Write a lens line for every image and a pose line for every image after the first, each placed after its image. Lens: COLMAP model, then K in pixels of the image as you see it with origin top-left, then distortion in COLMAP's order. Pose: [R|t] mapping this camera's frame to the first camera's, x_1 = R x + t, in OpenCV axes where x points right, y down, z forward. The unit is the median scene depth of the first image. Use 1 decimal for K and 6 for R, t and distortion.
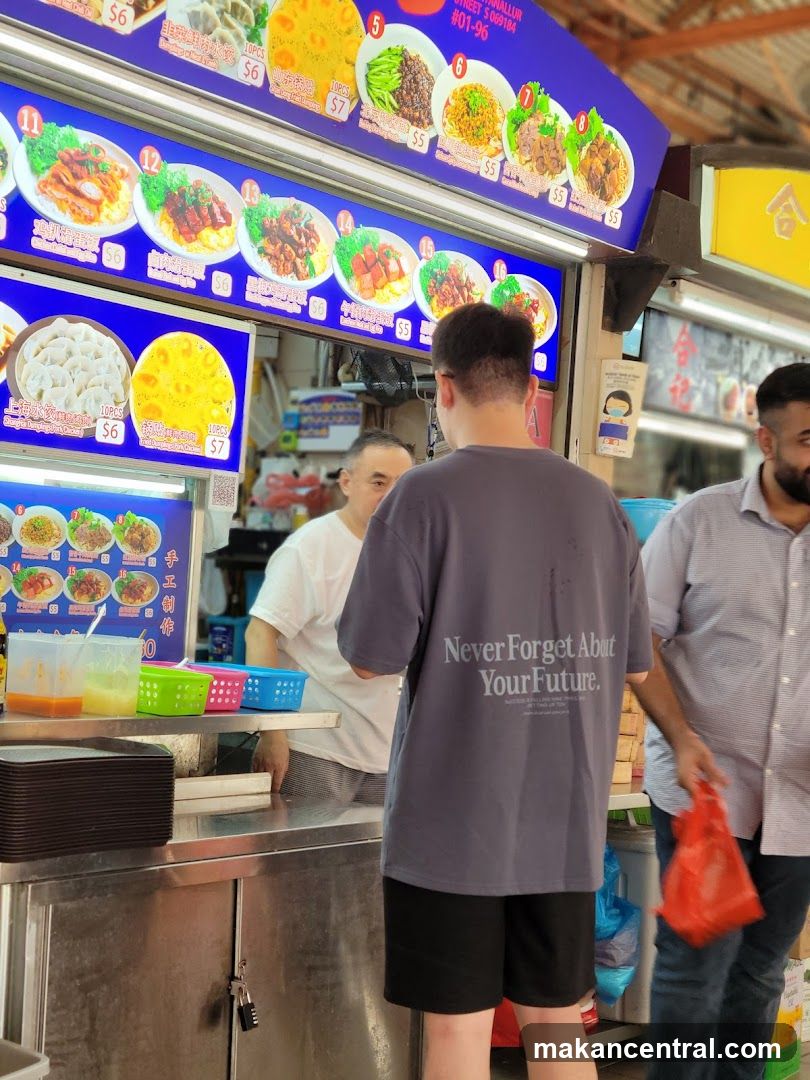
lens RADIAL K [[1645.4, 0, 406.6], [0, 1645.4, 560.6], [0, 0, 1]] dist [0.098152, -0.196125]
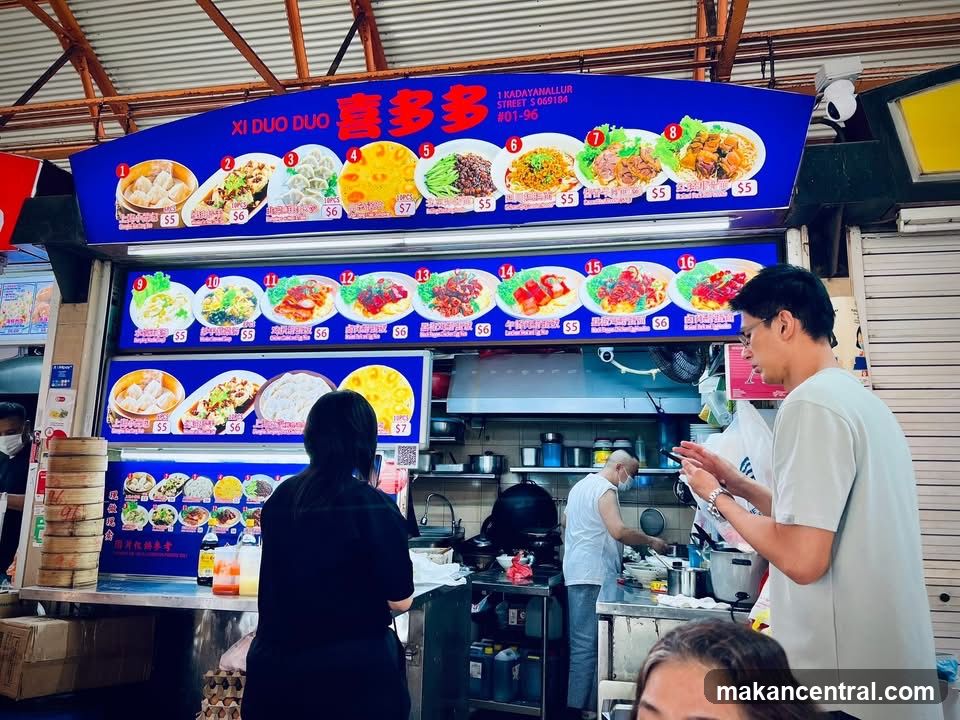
lens RADIAL K [[733.5, 0, 480.0], [0, 733.5, 360.0], [0, 0, 1]] dist [0.094671, -0.142489]
pose [[0.463052, -0.218865, -0.858883, 0.564406], [0.018013, 0.971156, -0.237764, 0.039094], [0.886148, 0.094626, 0.453638, 0.742649]]
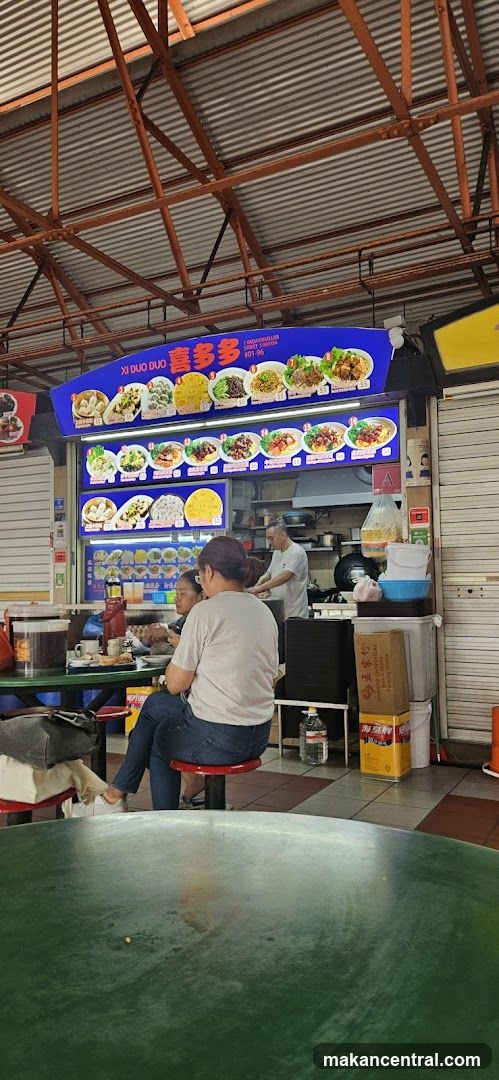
lens RADIAL K [[762.3, 0, 249.5], [0, 762.3, 540.0], [0, 0, 1]] dist [0.101176, -0.000167]
pose [[0.182344, -0.128744, -0.974769, 1.308894], [0.034495, 0.991618, -0.124517, 0.148727], [0.982629, -0.010920, 0.185257, 0.802642]]
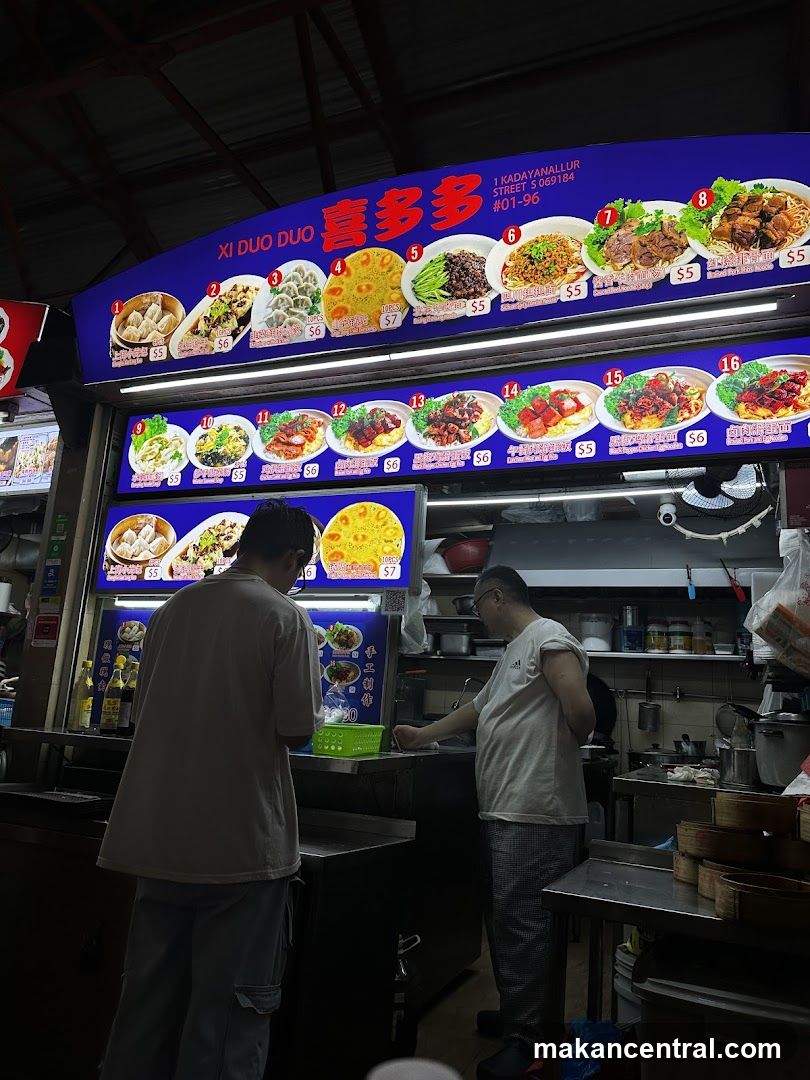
lens RADIAL K [[766.6, 0, 410.1], [0, 766.6, 541.1], [0, 0, 1]] dist [0.197367, -0.452046]
pose [[0.277674, -0.251868, -0.927070, 0.527485], [-0.033532, 0.961890, -0.271372, 0.088788], [0.960090, 0.106439, 0.258647, 0.849708]]
